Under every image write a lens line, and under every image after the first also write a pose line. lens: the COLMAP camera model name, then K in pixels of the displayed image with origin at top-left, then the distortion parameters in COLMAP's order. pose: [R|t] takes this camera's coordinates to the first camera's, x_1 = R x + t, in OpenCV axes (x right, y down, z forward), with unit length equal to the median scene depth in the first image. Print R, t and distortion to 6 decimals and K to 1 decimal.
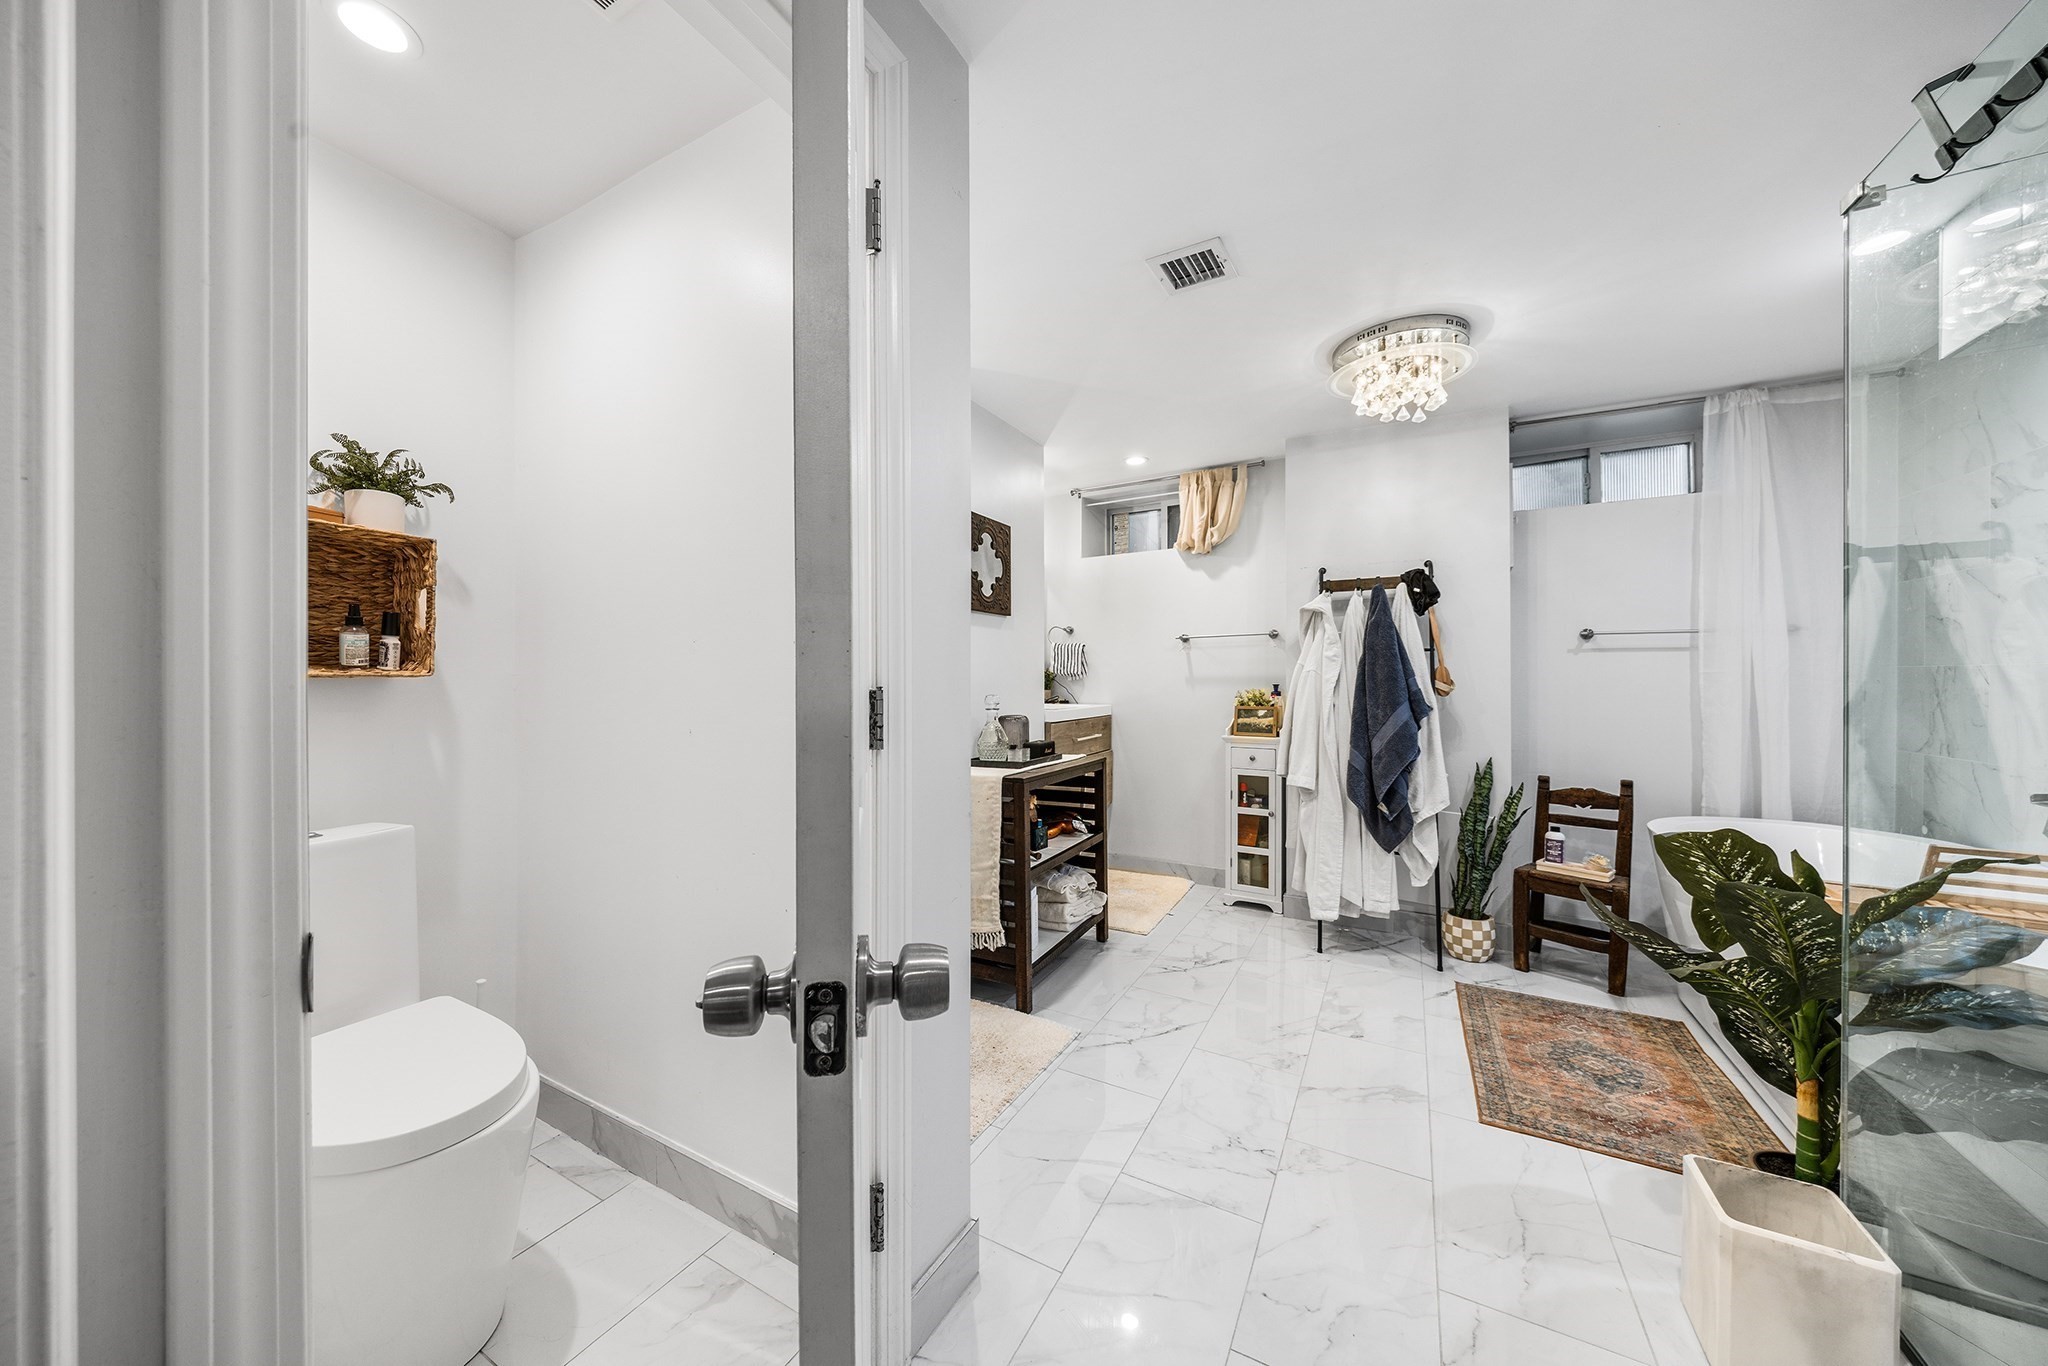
lens RADIAL K [[683.6, 0, 1024.0], [0, 683.6, 683.0], [0, 0, 1]] dist [-0.001265, -0.000056]
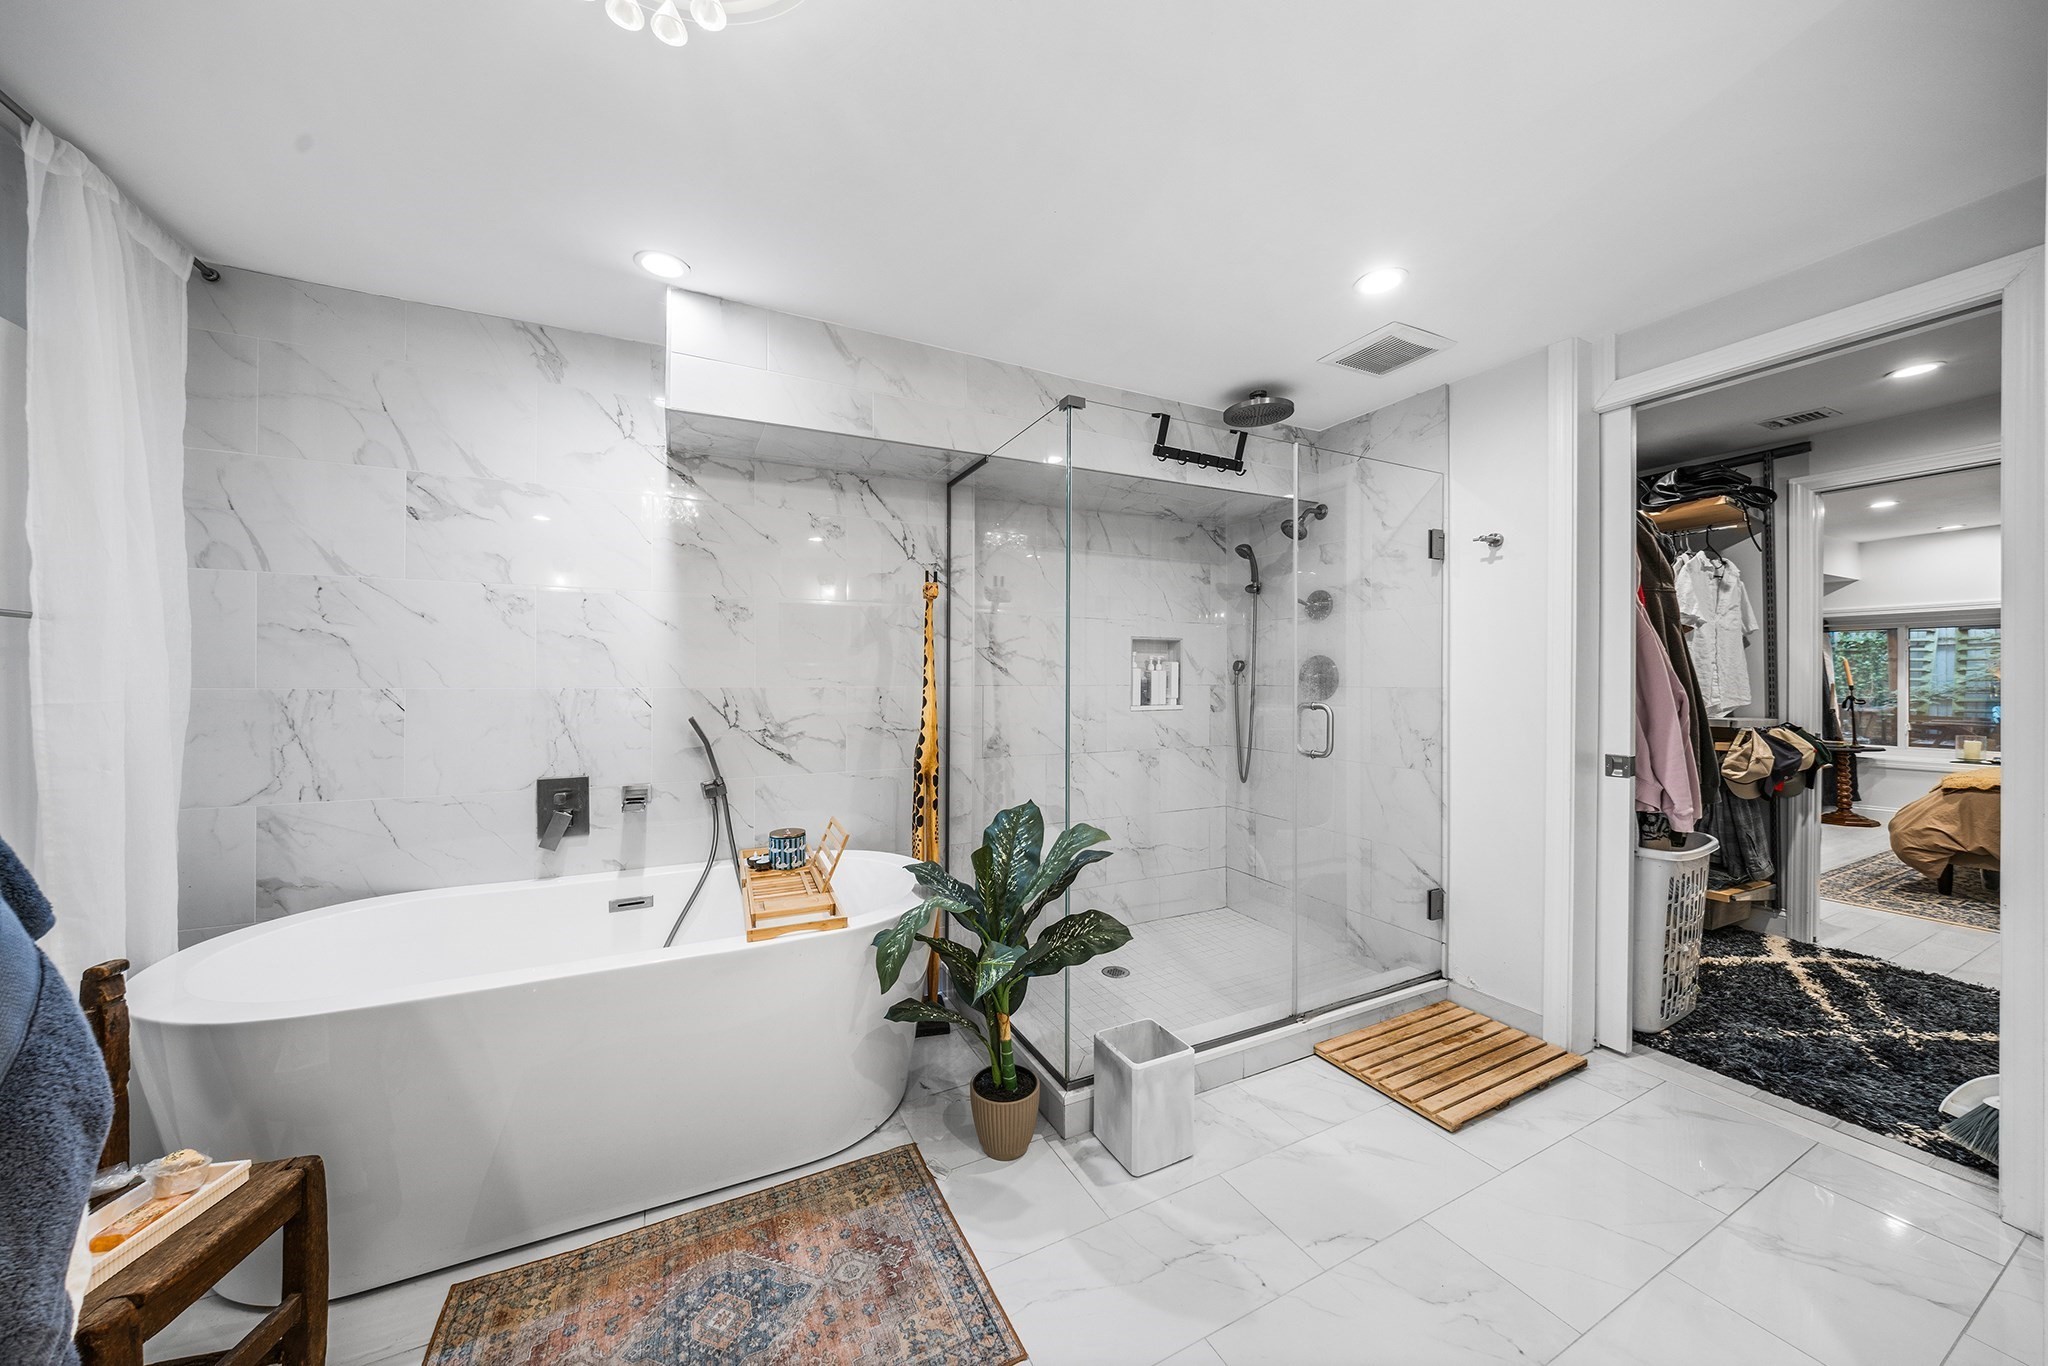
lens RADIAL K [[683.6, 0, 1024.0], [0, 683.6, 683.0], [0, 0, 1]] dist [-0.001265, -0.000056]
pose [[-0.817295, 0.002583, 0.576214, 0.172180], [0.007314, 0.999956, 0.005891, -0.026664], [-0.576174, 0.009030, -0.817277, 0.989882]]
